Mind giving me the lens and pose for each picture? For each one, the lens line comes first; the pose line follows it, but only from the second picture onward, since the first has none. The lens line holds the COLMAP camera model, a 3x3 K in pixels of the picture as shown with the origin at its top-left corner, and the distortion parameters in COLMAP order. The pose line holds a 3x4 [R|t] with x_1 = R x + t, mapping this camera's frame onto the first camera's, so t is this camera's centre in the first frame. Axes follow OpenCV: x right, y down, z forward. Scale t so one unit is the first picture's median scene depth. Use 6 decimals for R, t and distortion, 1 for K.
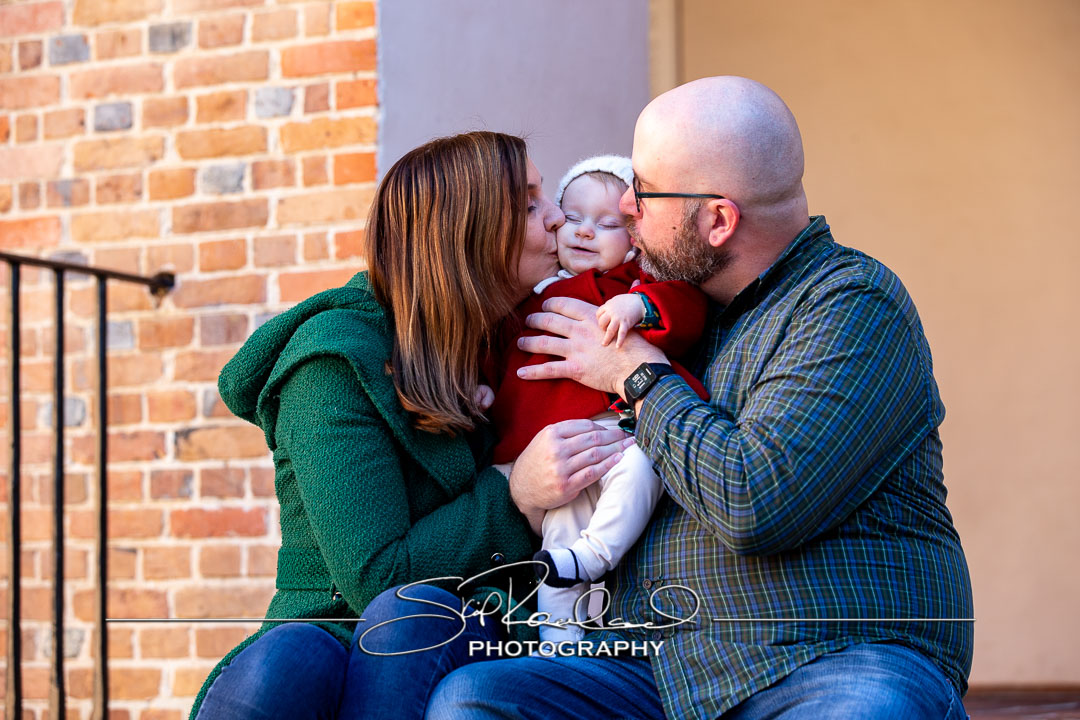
lens RADIAL K [[3070.7, 0, 564.1], [0, 3070.7, 400.0], [0, 0, 1]] dist [0.592692, 0.000000]
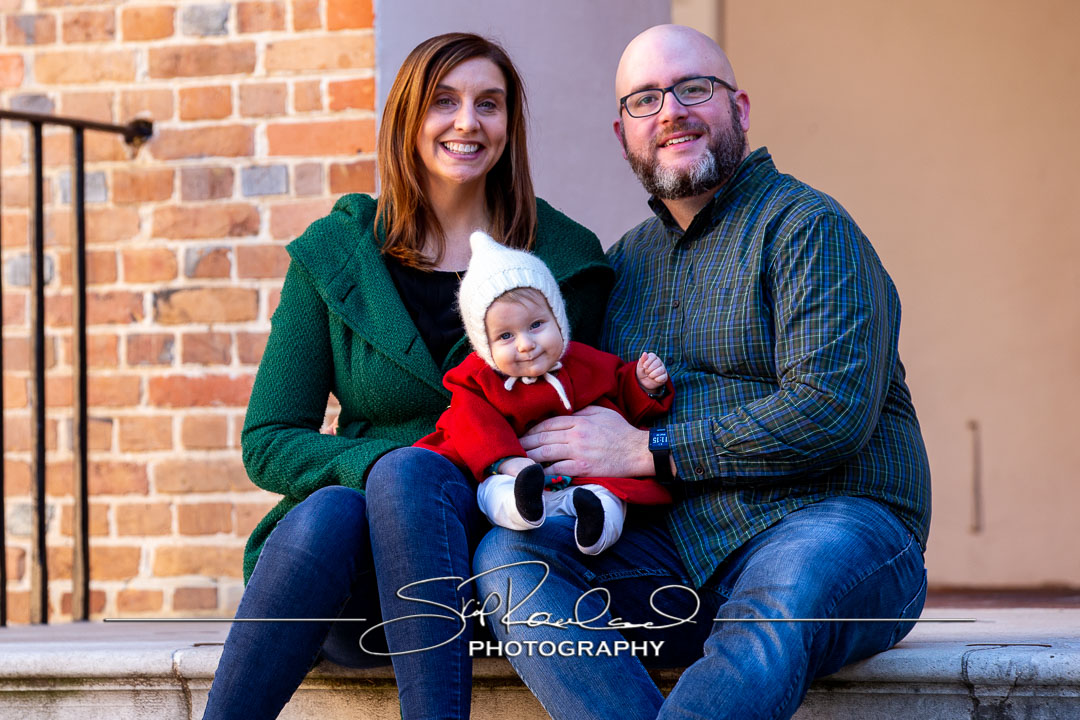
lens RADIAL K [[4957.8, 0, 537.3], [0, 4957.8, 355.1], [0, 0, 1]] dist [1.164234, 0.000000]
pose [[0.999985, 0.002818, 0.004755, -0.017689], [-0.002994, 0.999292, 0.037501, -0.027604], [-0.004646, -0.037515, 0.999285, -0.496646]]
